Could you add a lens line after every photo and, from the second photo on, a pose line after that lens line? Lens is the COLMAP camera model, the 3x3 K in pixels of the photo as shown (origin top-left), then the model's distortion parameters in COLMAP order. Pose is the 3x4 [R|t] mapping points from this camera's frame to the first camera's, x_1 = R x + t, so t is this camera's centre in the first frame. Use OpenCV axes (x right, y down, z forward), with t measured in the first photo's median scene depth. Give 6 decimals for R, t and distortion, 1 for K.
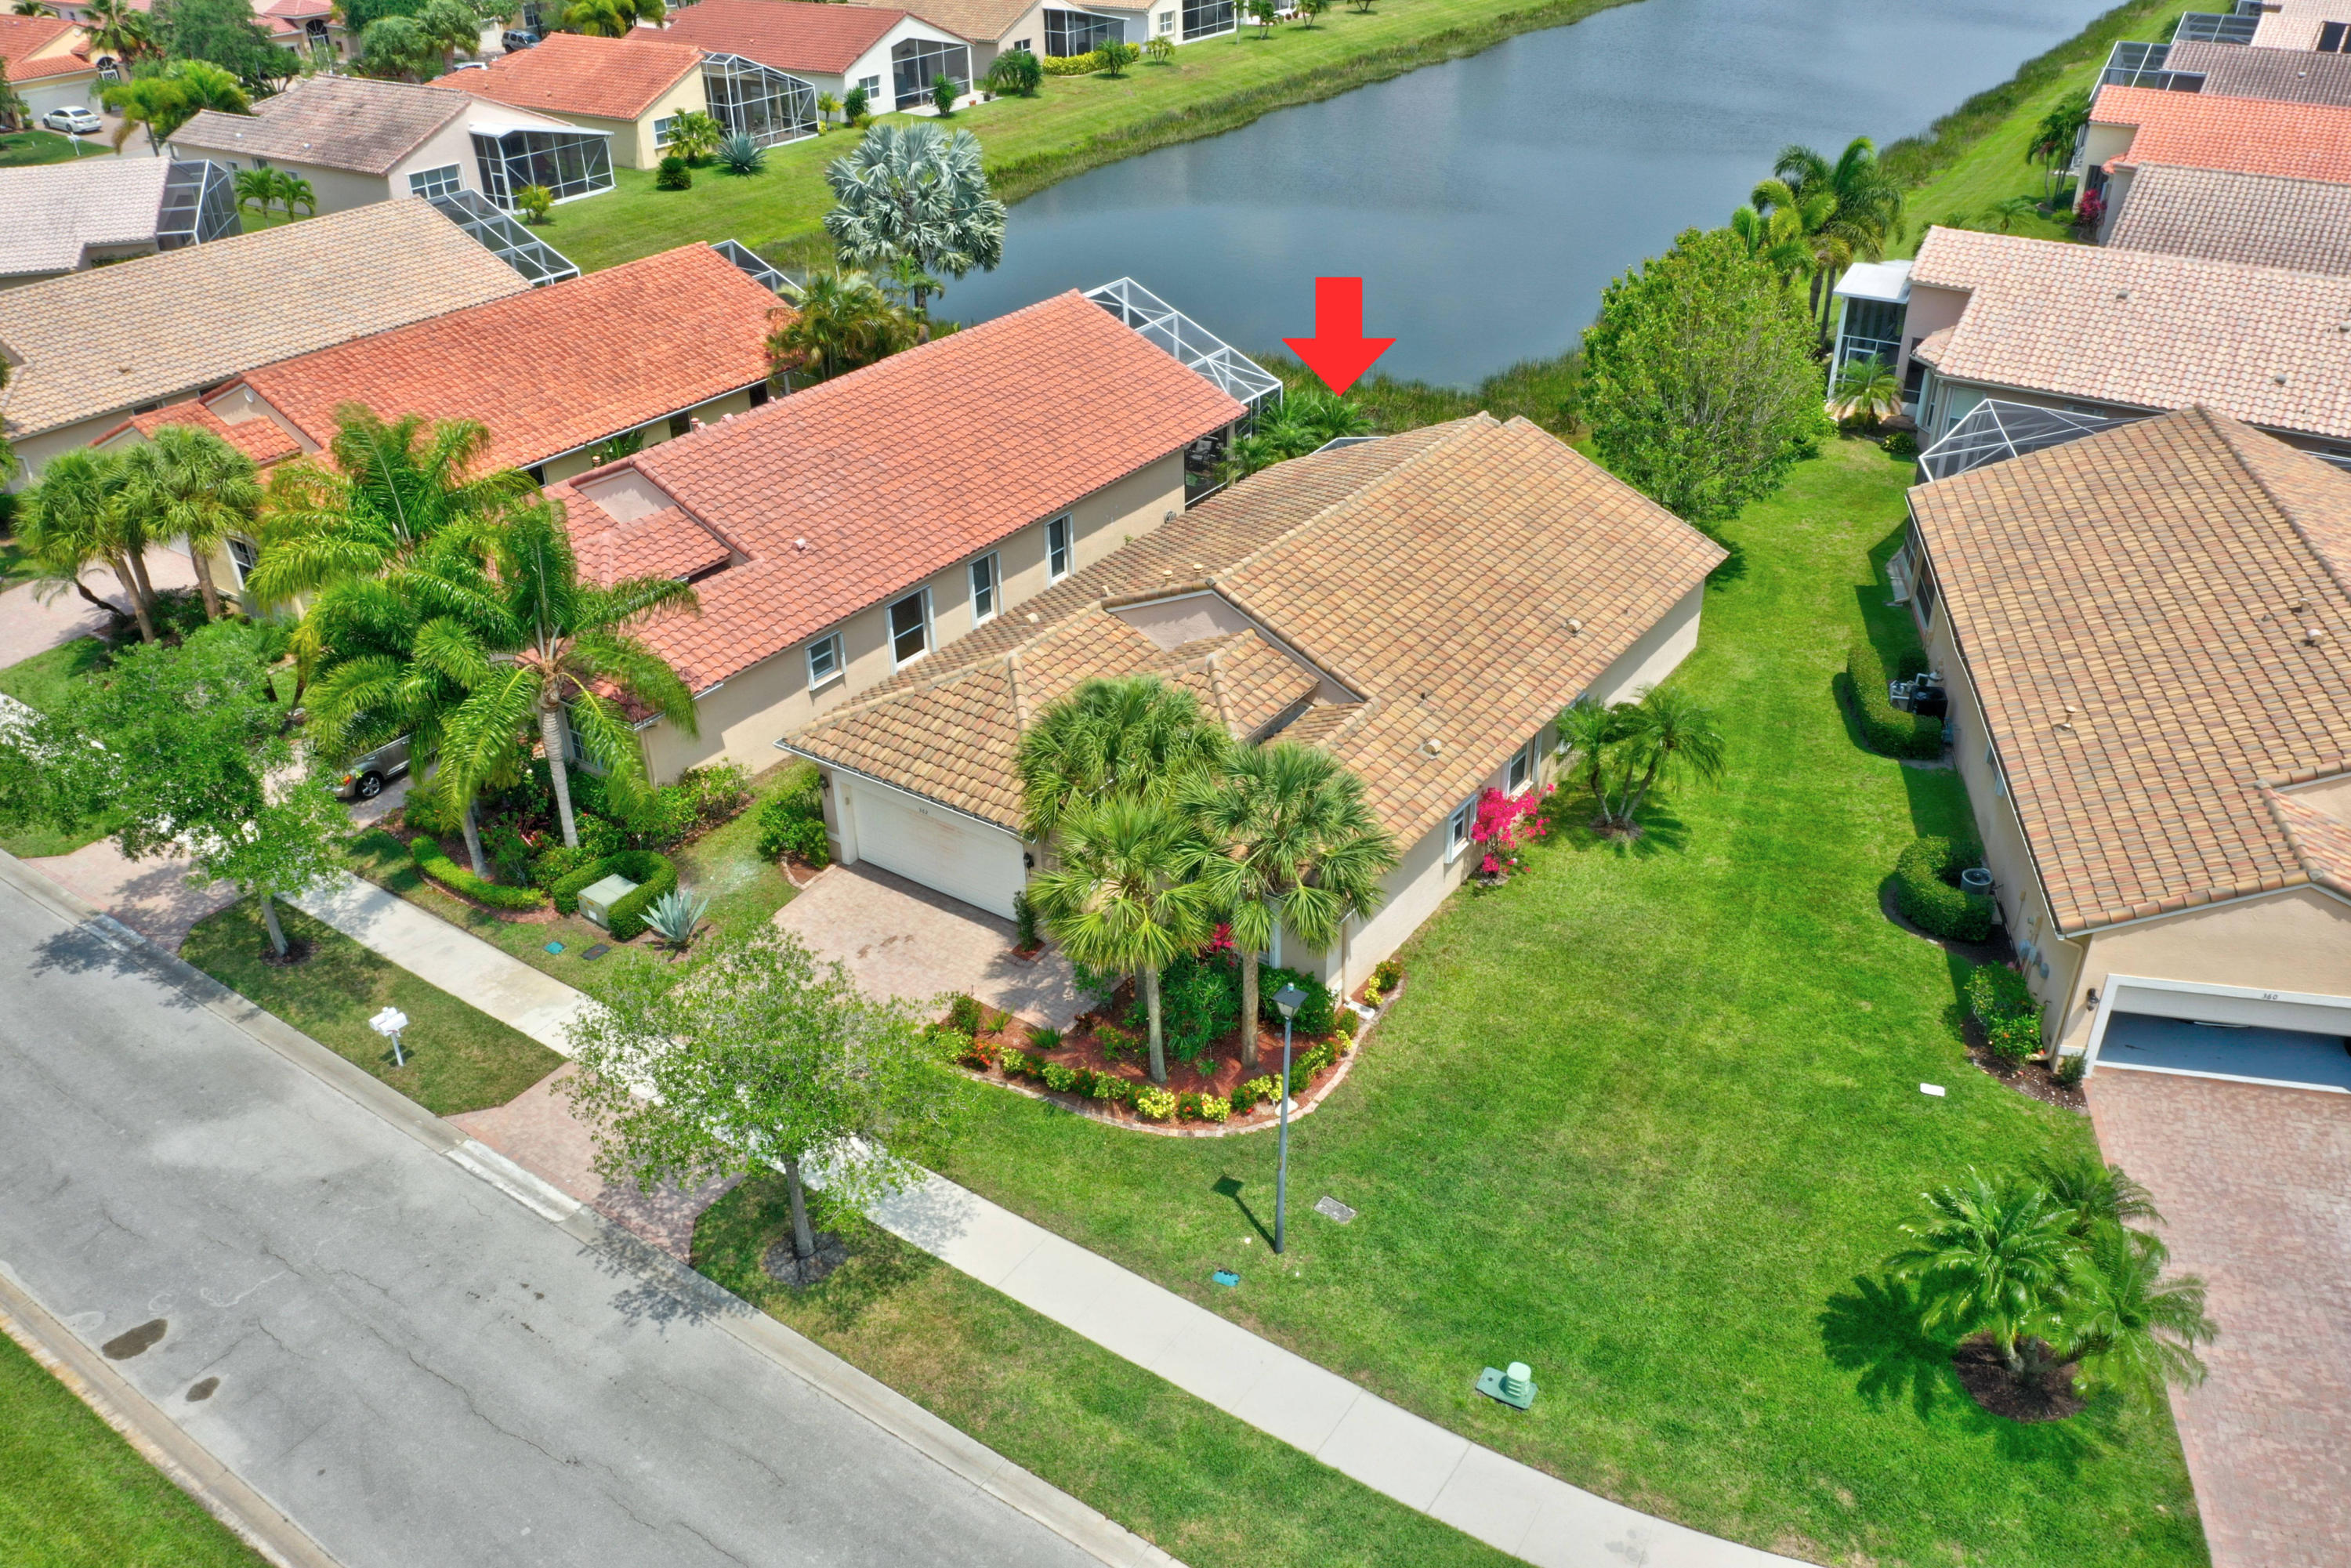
lens RADIAL K [[1815.0, 0, 1182.9], [0, 1815.0, 785.4], [0, 0, 1]] dist [-0.025057, -0.005650]
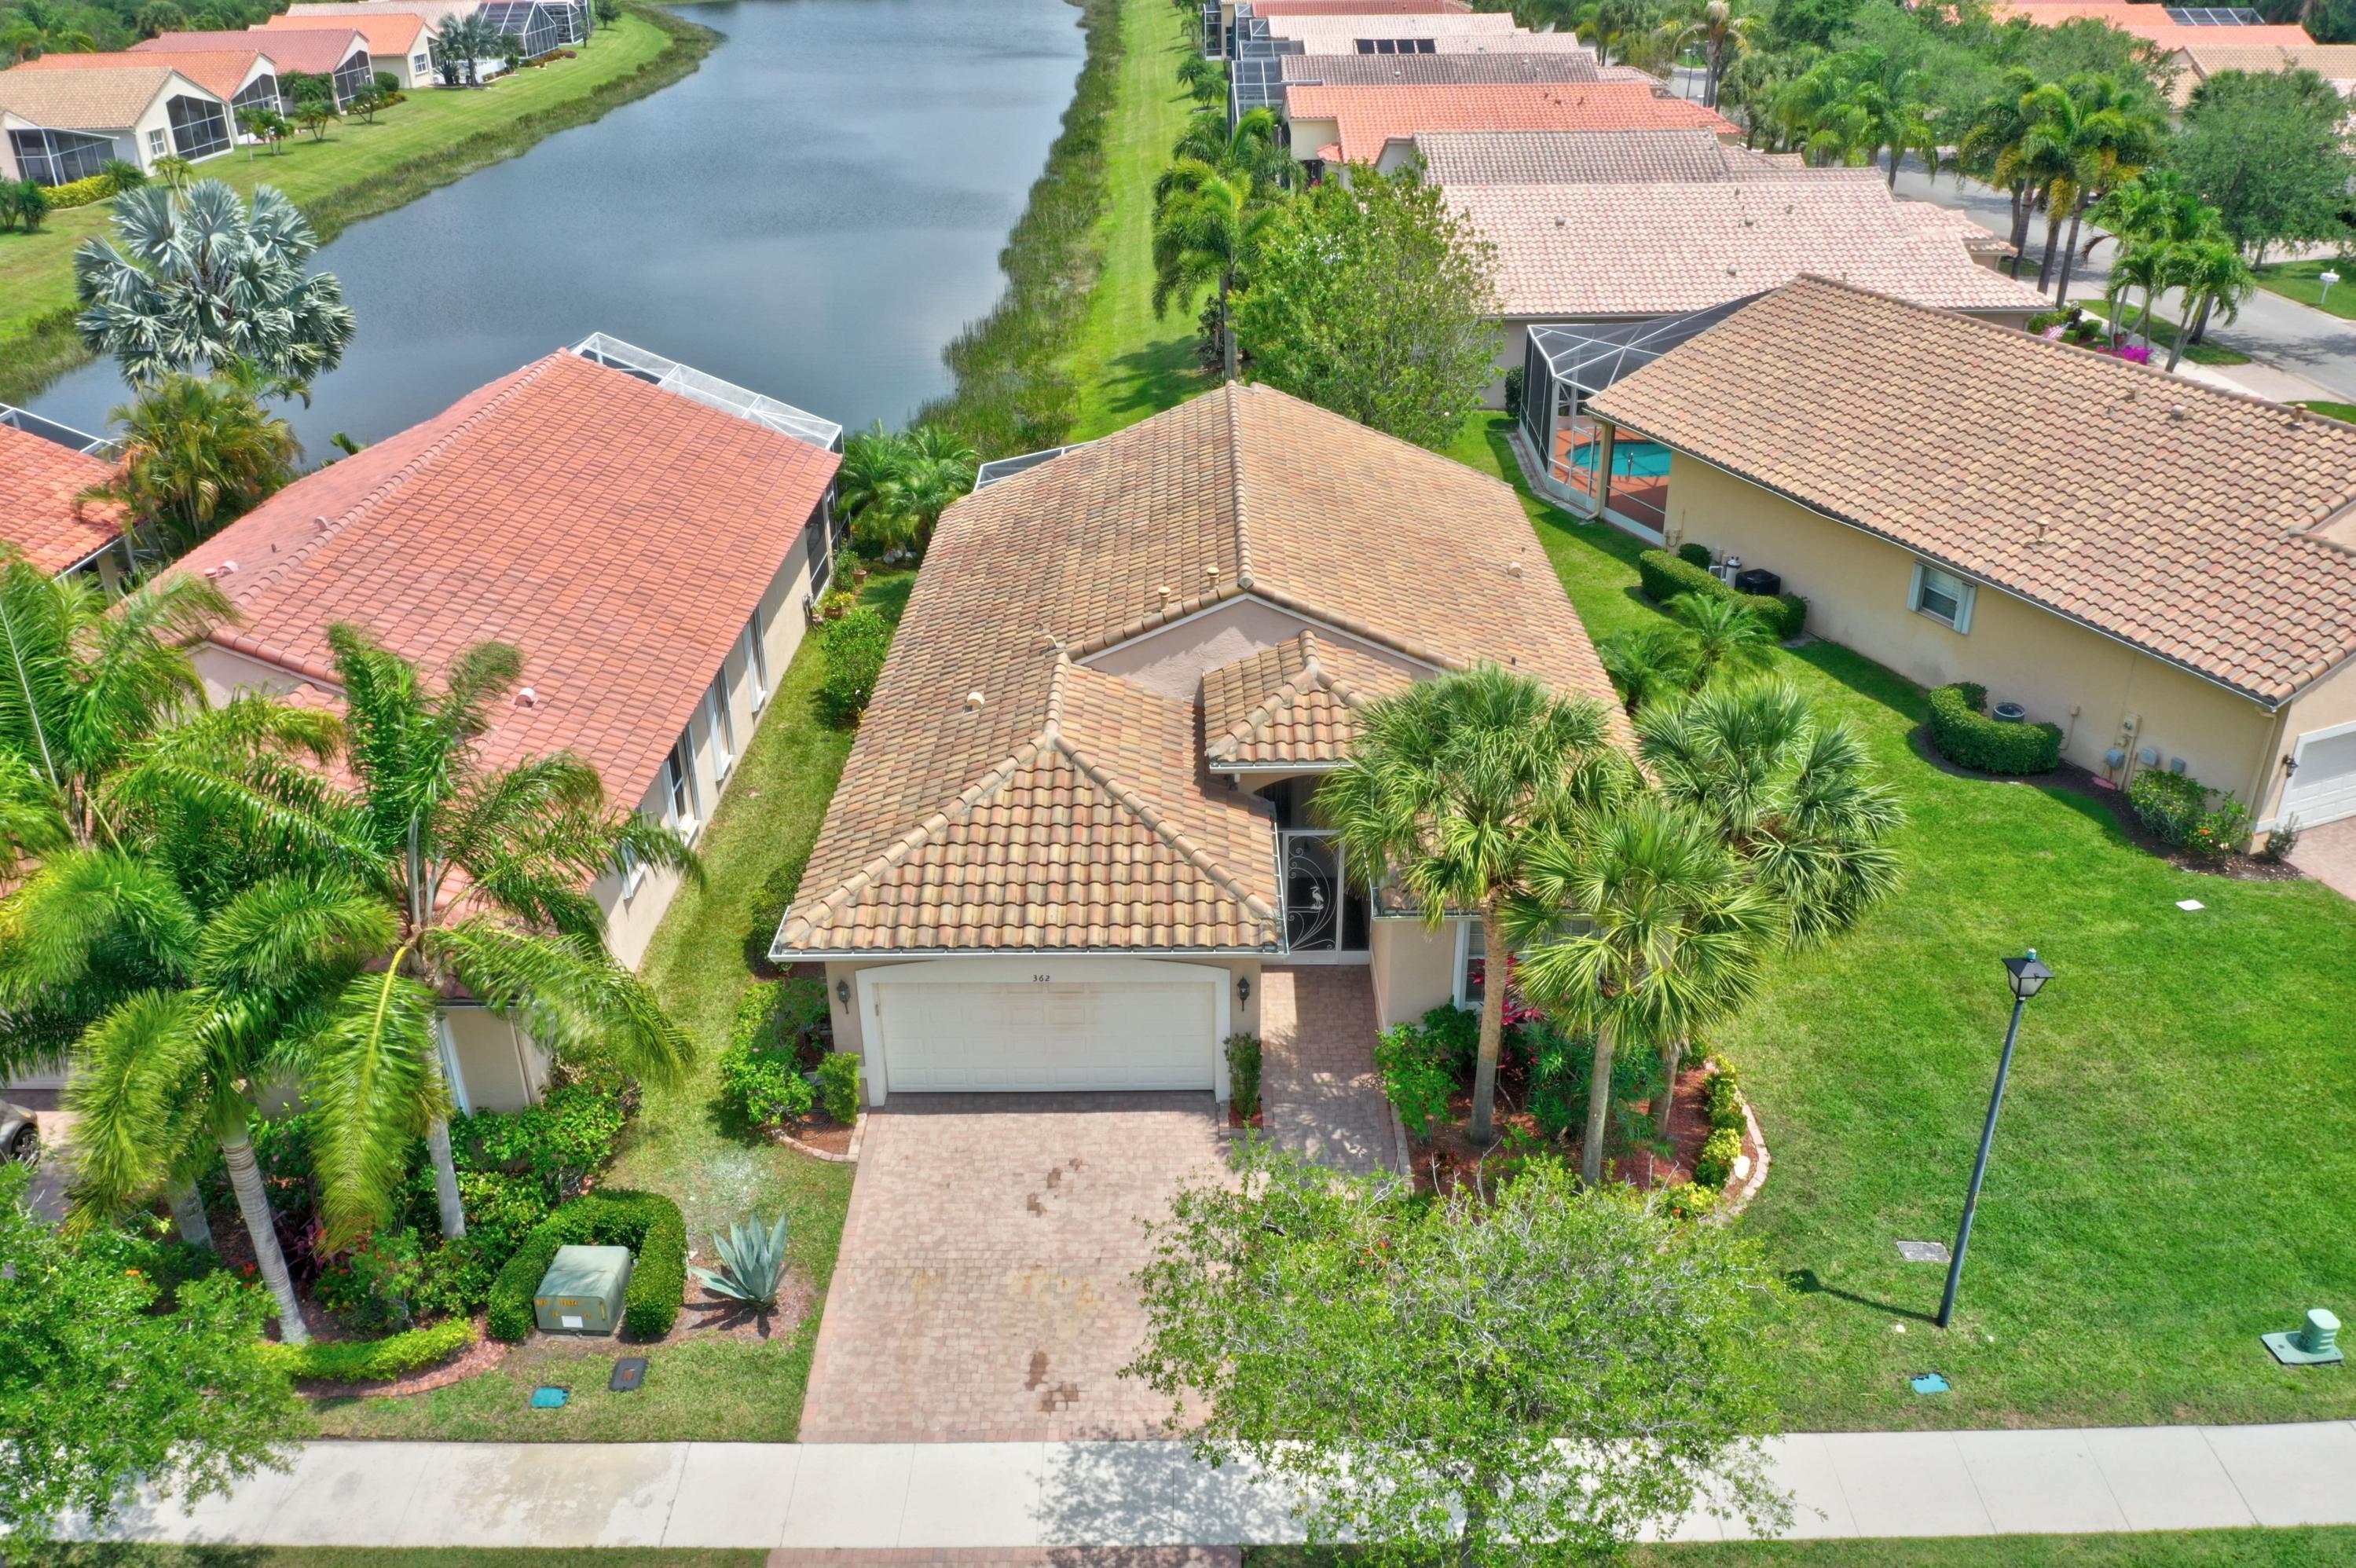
lens RADIAL K [[1829.9, 0, 1183.1], [0, 1829.9, 772.1], [0, 0, 1]] dist [-0.025288, -0.005402]
pose [[0.823400, -0.246666, 0.511046, -0.422585], [0.286402, 0.958109, 0.000996, -0.044455], [-0.489883, 0.145545, 0.859553, 0.363360]]
